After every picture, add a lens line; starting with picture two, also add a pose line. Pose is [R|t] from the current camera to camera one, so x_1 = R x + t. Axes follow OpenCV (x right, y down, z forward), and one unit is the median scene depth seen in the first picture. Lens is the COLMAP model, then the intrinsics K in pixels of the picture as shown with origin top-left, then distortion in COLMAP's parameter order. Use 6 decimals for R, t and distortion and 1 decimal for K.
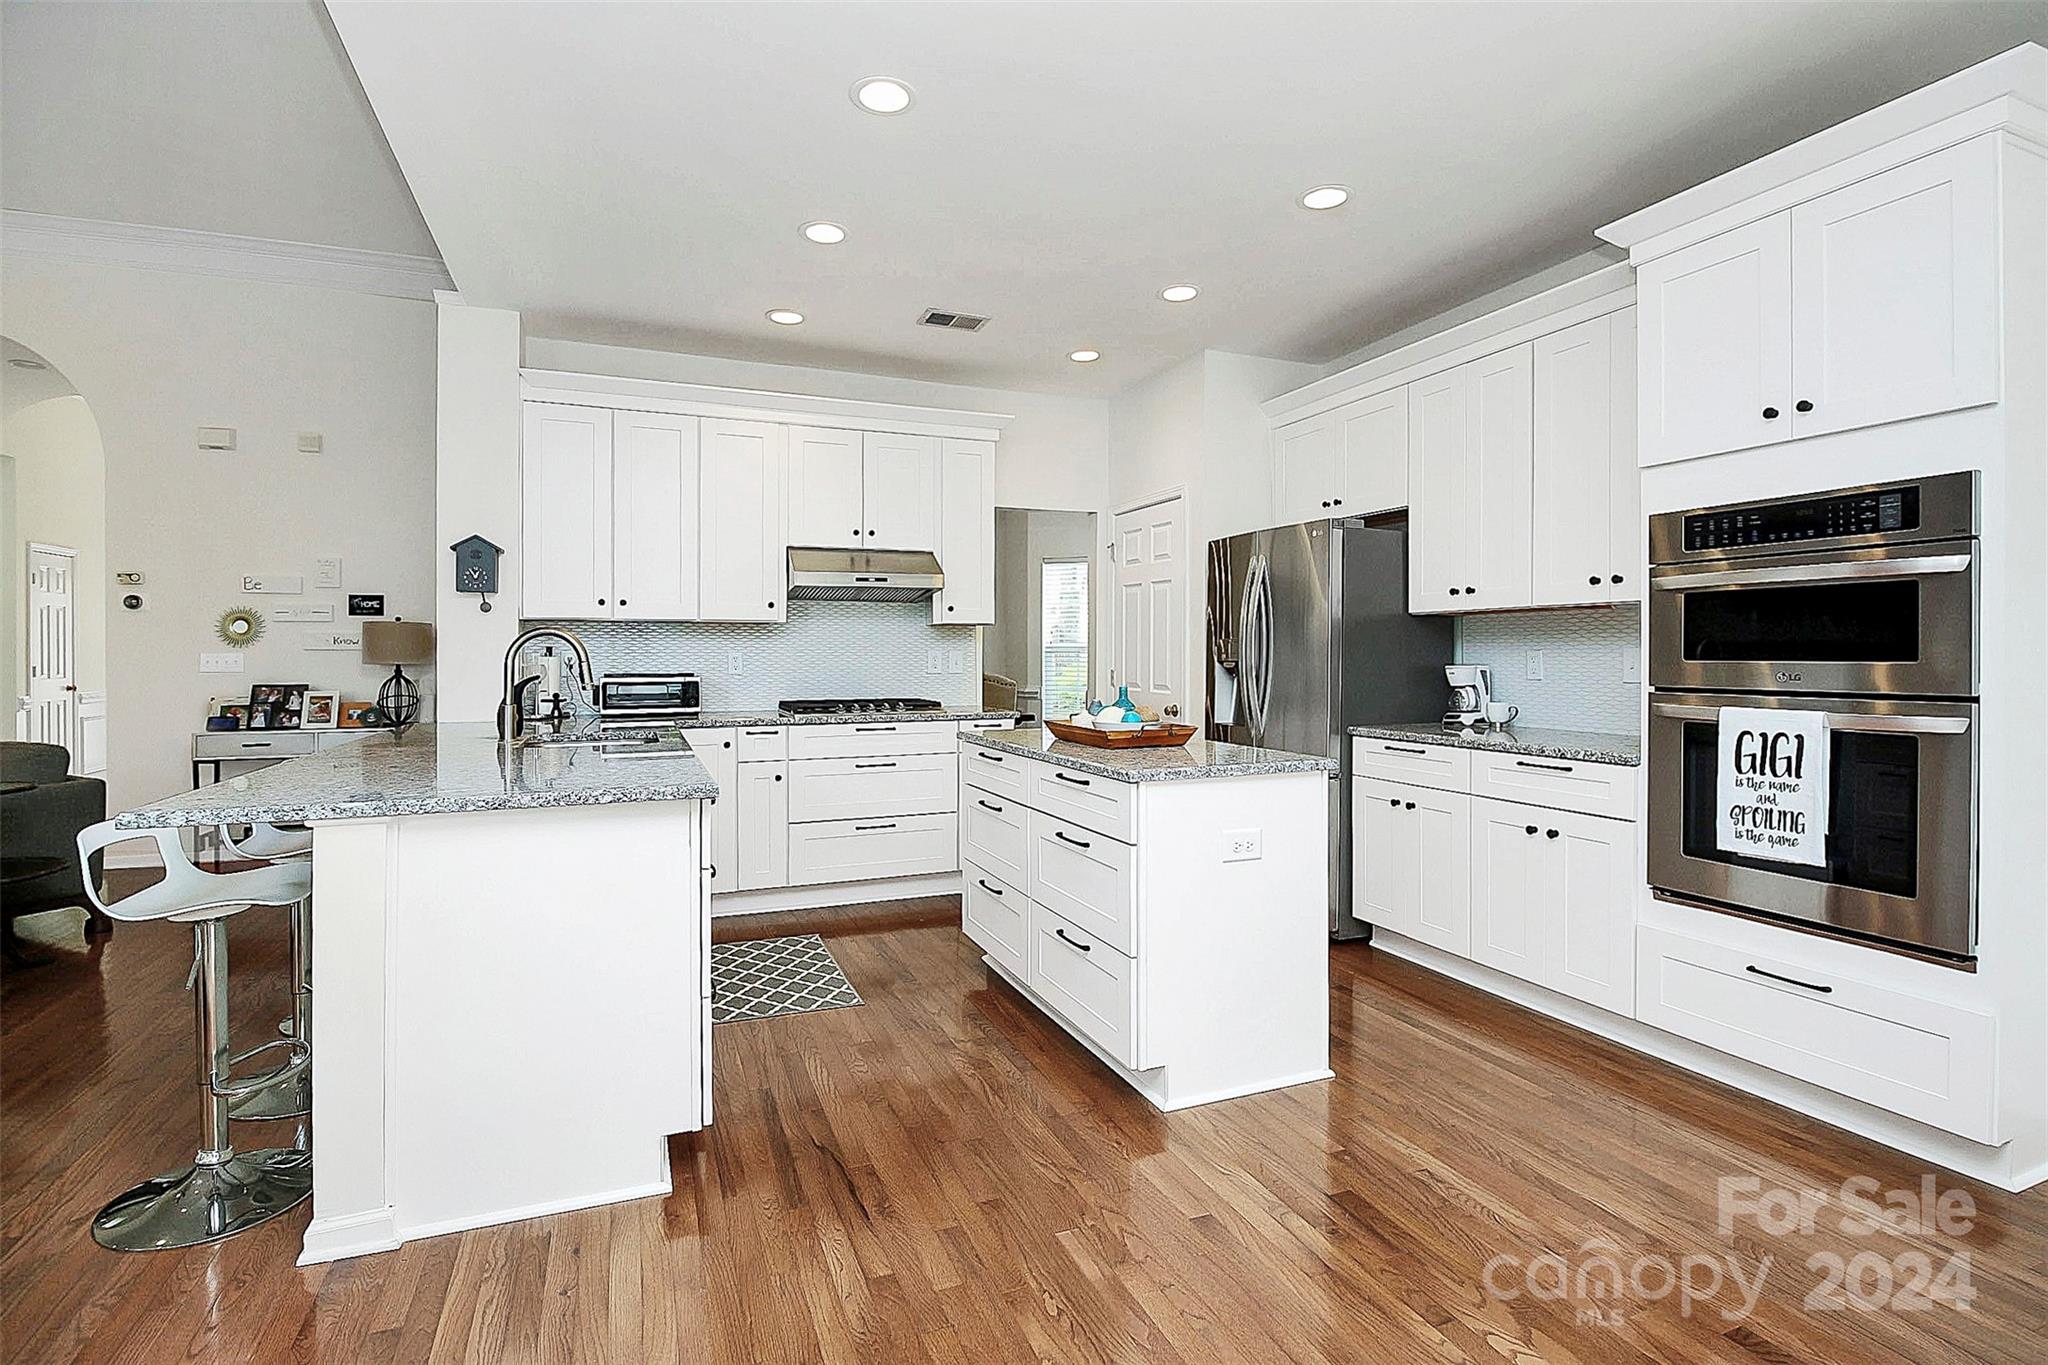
lens RADIAL K [[956.2, 0, 1018.6], [0, 956.2, 651.5], [0, 0, 1]] dist [-0.005019, -0.005254]
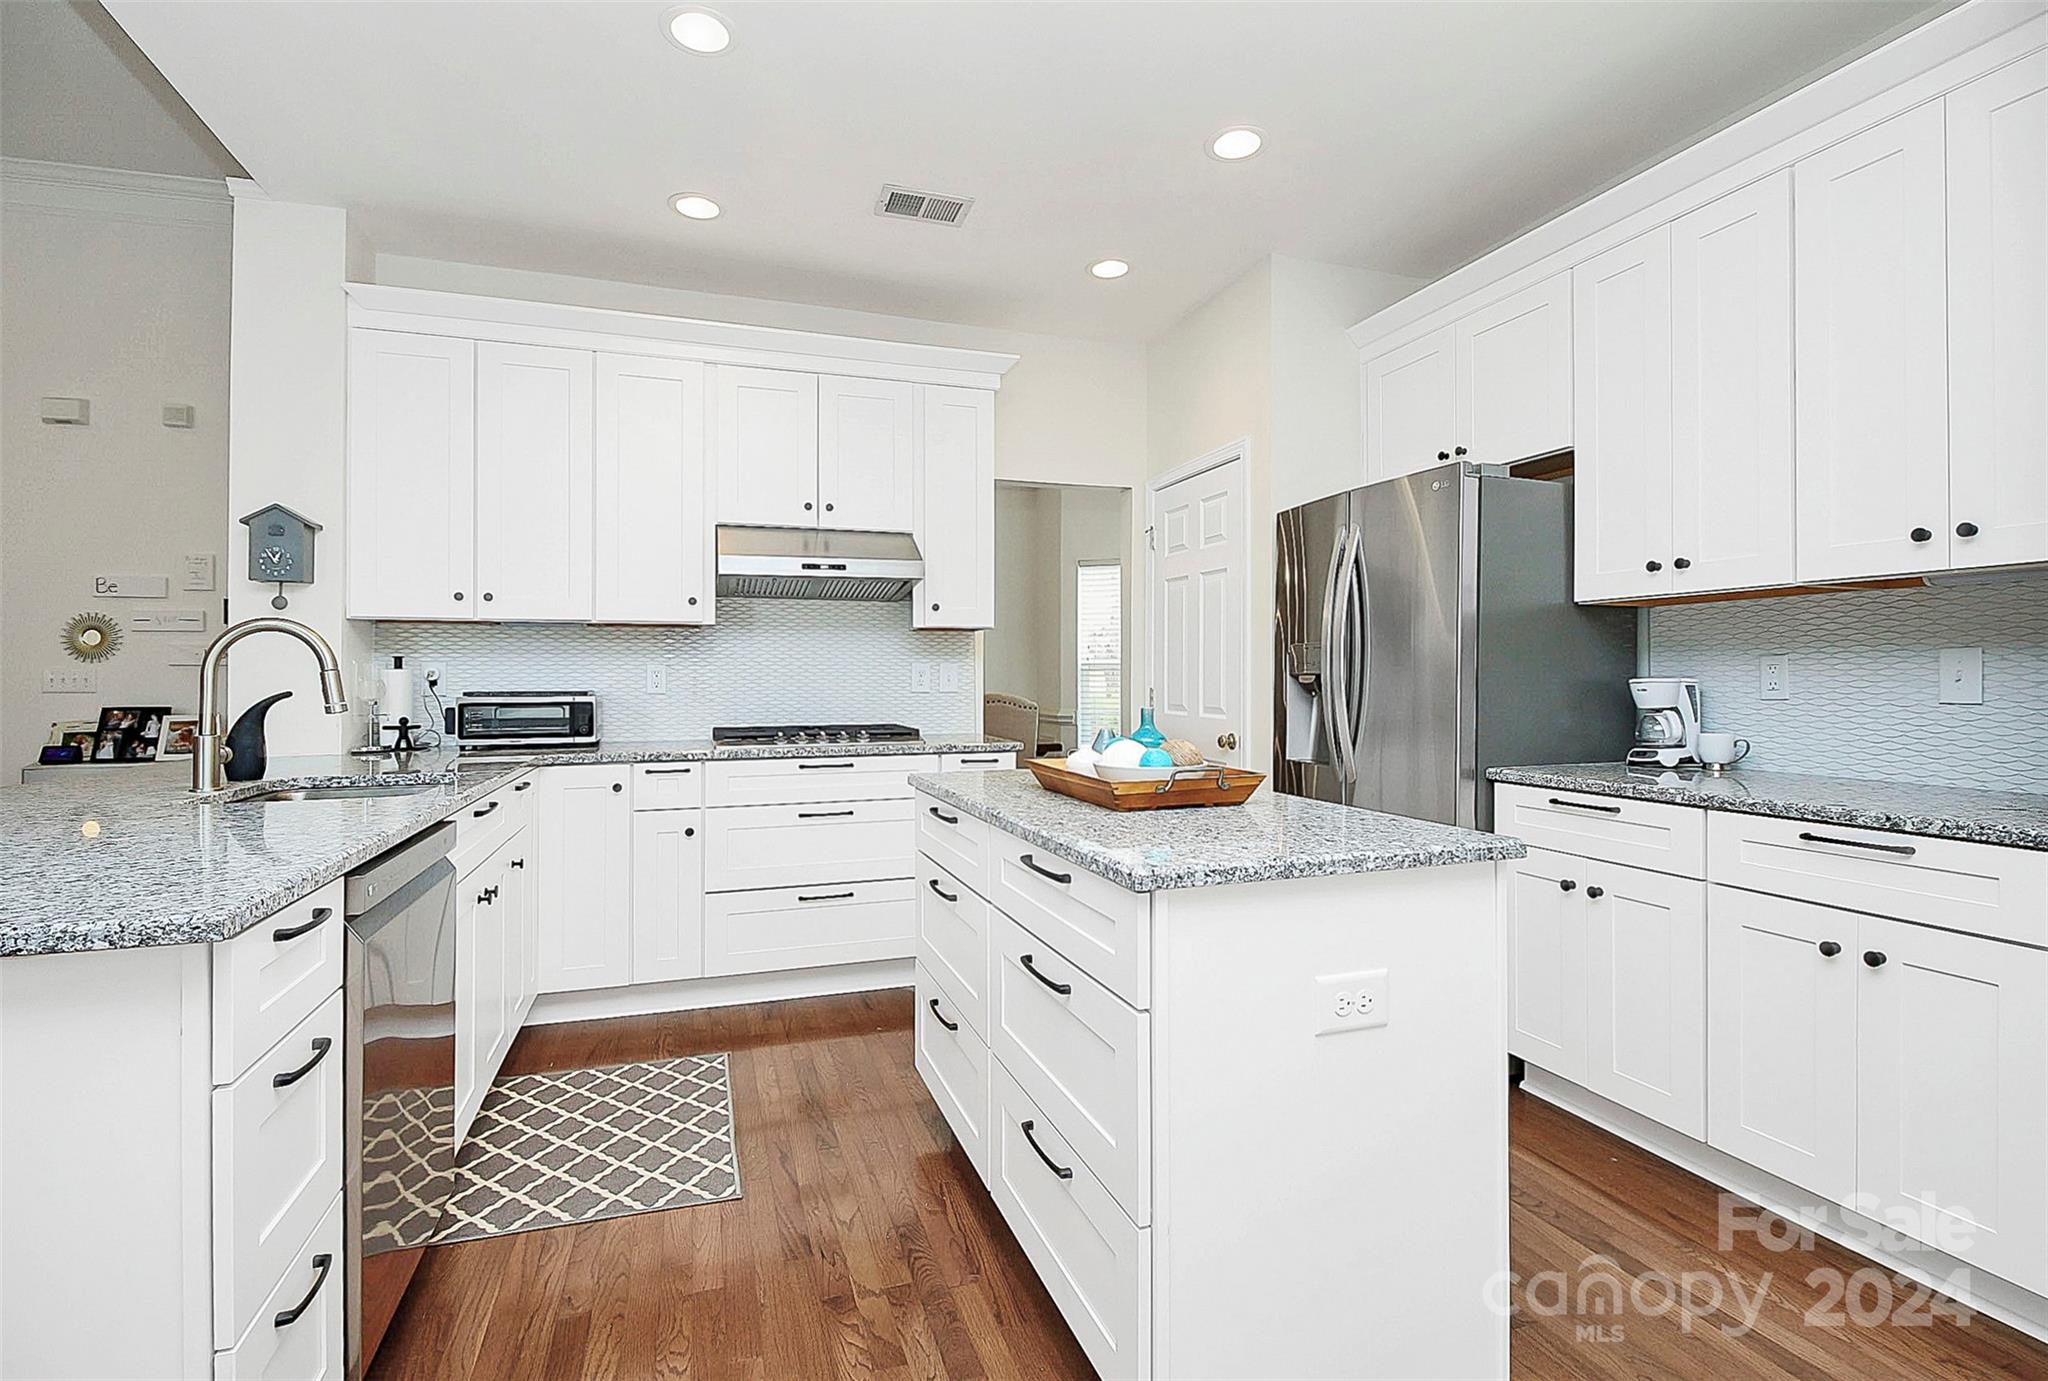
lens RADIAL K [[967.8, 0, 1027.9], [0, 967.8, 674.9], [0, 0, 1]] dist [-0.007374, -0.005540]
pose [[0.998698, -0.001557, -0.050995, 0.048475], [0.001552, 0.999999, -0.000133, 0.010746], [0.050995, 0.000053, 0.998699, 0.267924]]
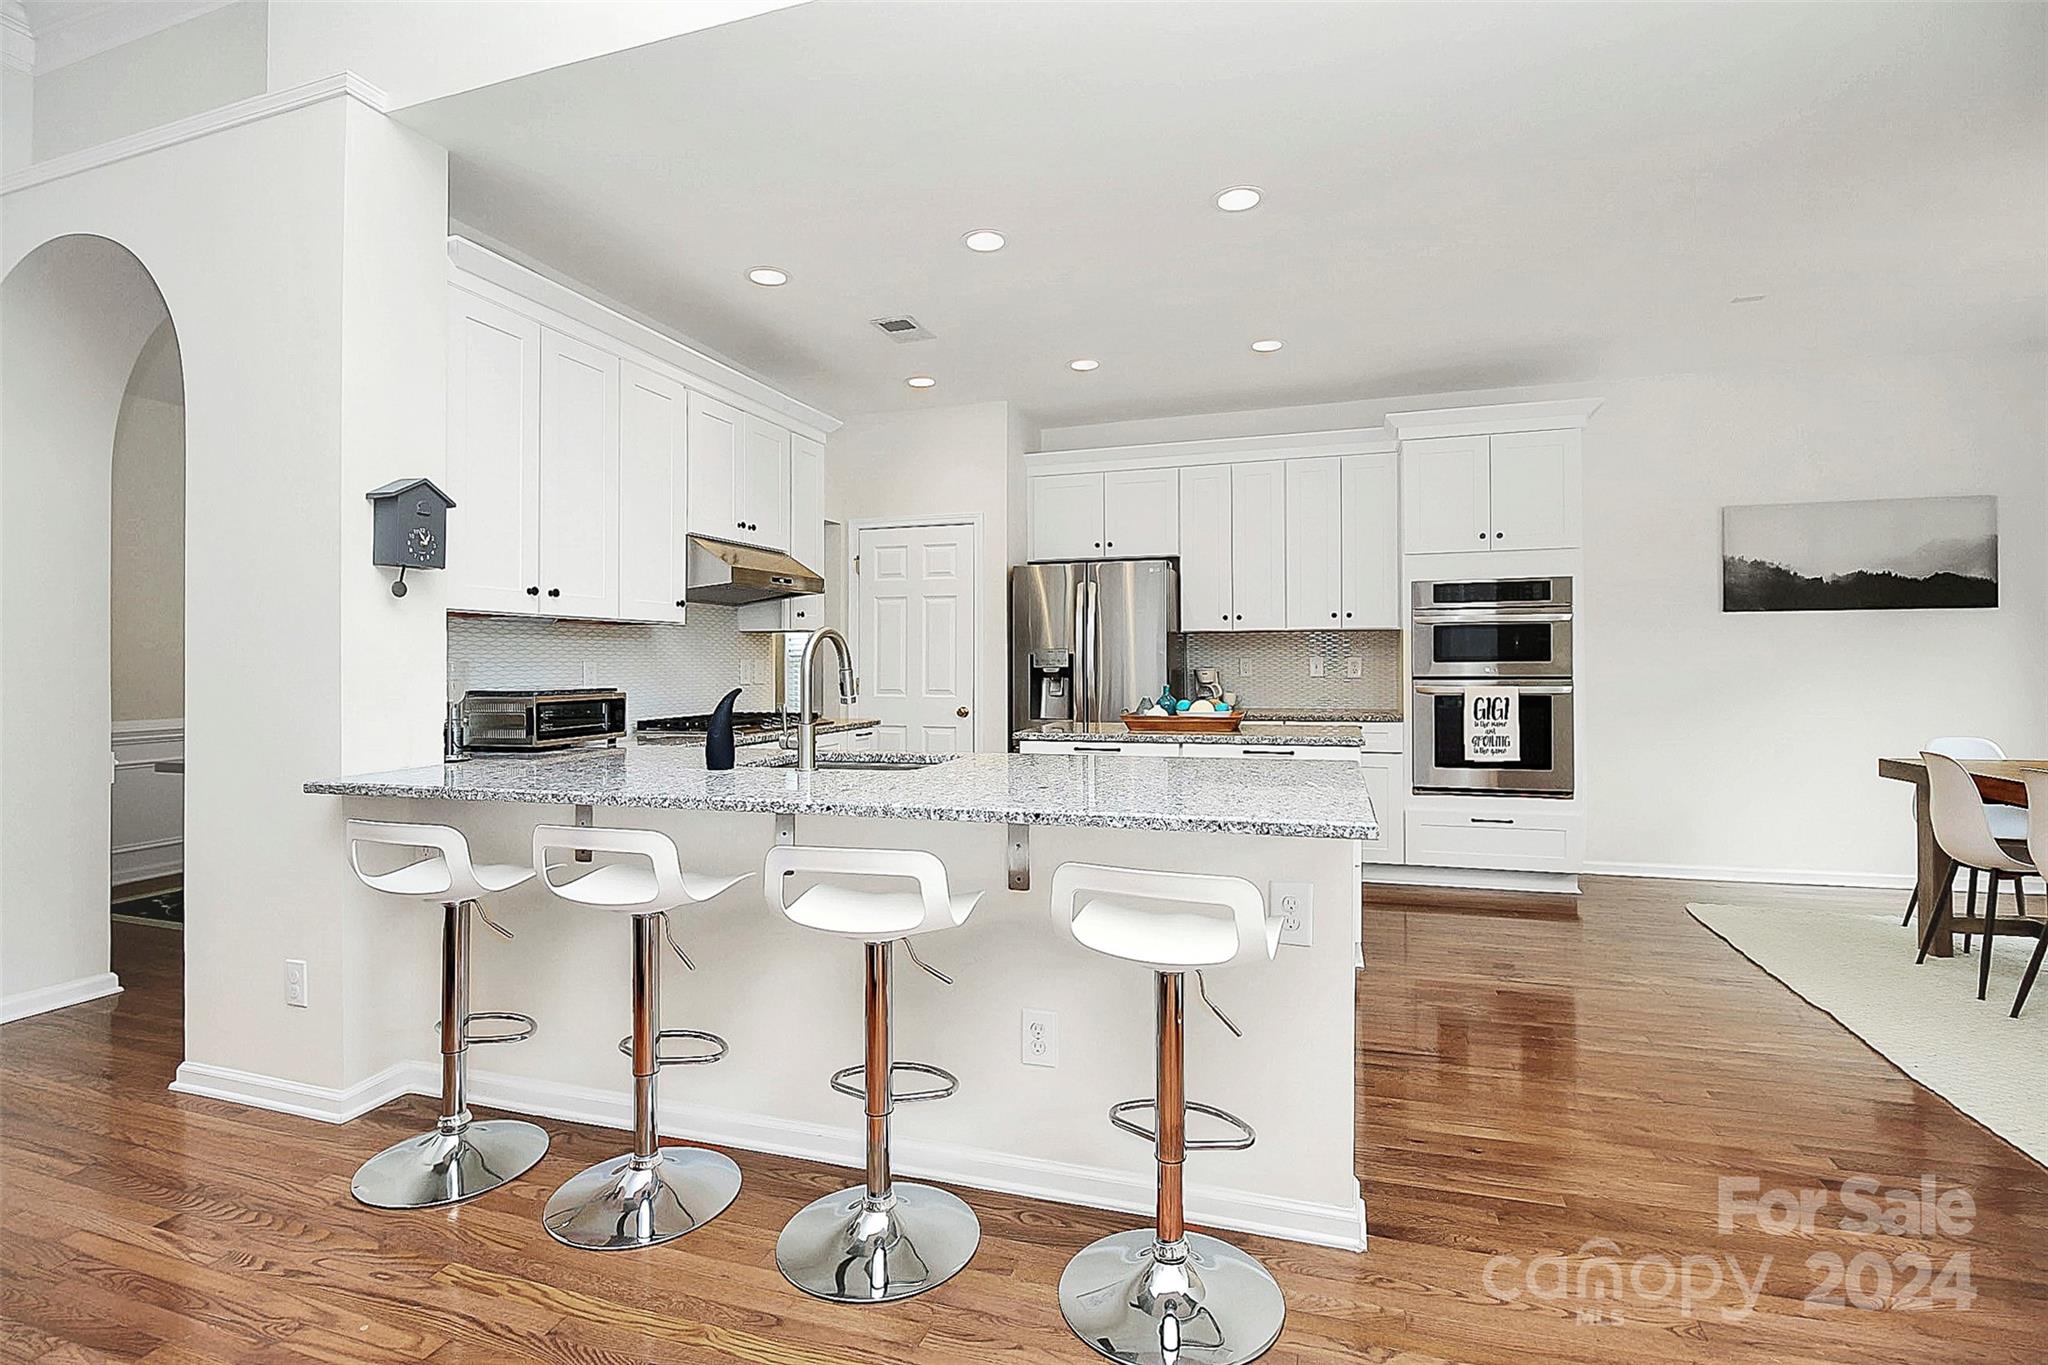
lens RADIAL K [[956.2, 0, 1023.8], [0, 956.2, 663.3], [0, 0, 1]] dist [-0.005019, -0.005254]
pose [[0.640073, -0.004161, 0.768303, -0.754636], [0.004982, 0.999987, 0.001265, 0.003257], [-0.768298, 0.003019, 0.640085, 0.261297]]
